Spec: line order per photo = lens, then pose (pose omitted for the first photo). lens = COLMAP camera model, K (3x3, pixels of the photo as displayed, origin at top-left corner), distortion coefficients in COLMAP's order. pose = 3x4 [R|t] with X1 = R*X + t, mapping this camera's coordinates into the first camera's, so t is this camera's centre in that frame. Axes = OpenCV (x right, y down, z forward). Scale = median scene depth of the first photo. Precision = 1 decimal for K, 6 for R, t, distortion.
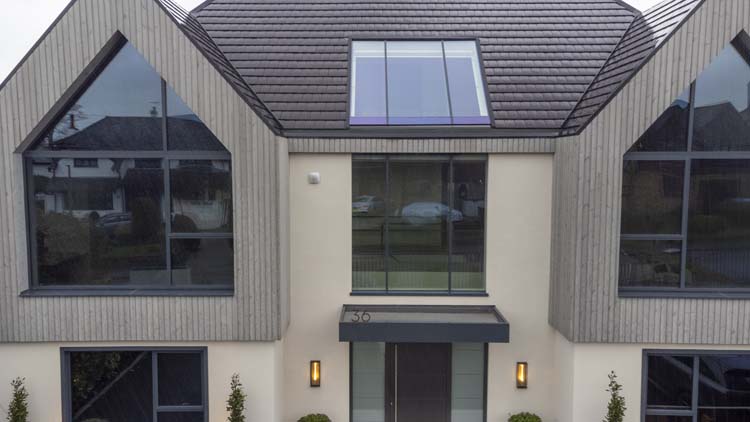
lens RADIAL K [[562.4, 0, 375.0], [0, 562.4, 211.0], [0, 0, 1]] dist [0.038474, 0.009410]
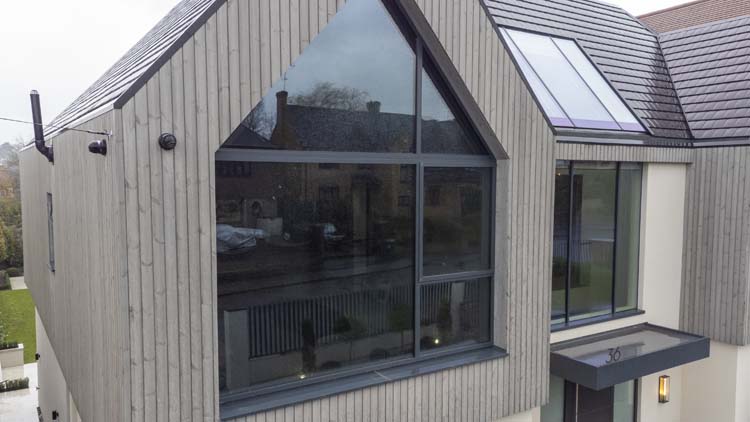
lens RADIAL K [[591.0, 0, 375.5], [0, 591.0, 228.1], [0, 0, 1]] dist [0.035704, 0.000622]
pose [[0.834611, -0.050464, 0.548523, -0.776256], [0.050232, 0.998618, 0.015441, -0.031888], [-0.548544, 0.014667, 0.835993, 0.442190]]
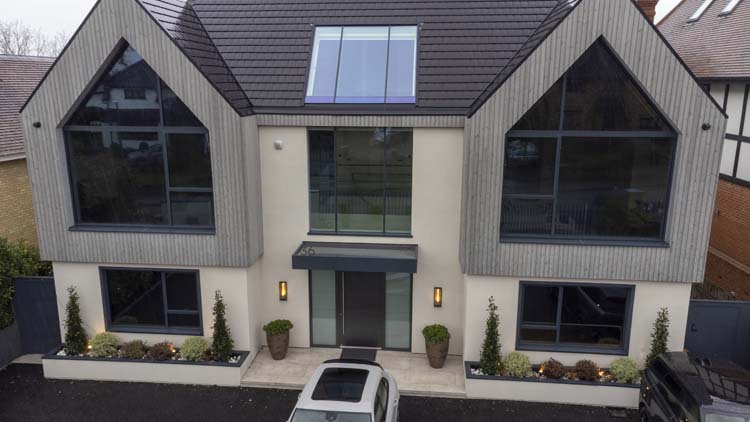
lens RADIAL K [[562.4, 0, 375.0], [0, 562.4, 211.0], [0, 0, 1]] dist [0.038474, 0.009410]
pose [[0.995688, 0.020623, -0.090446, 0.250934], [-0.007672, 0.989942, 0.141265, -0.099493], [0.092450, -0.139962, 0.985831, -0.298086]]
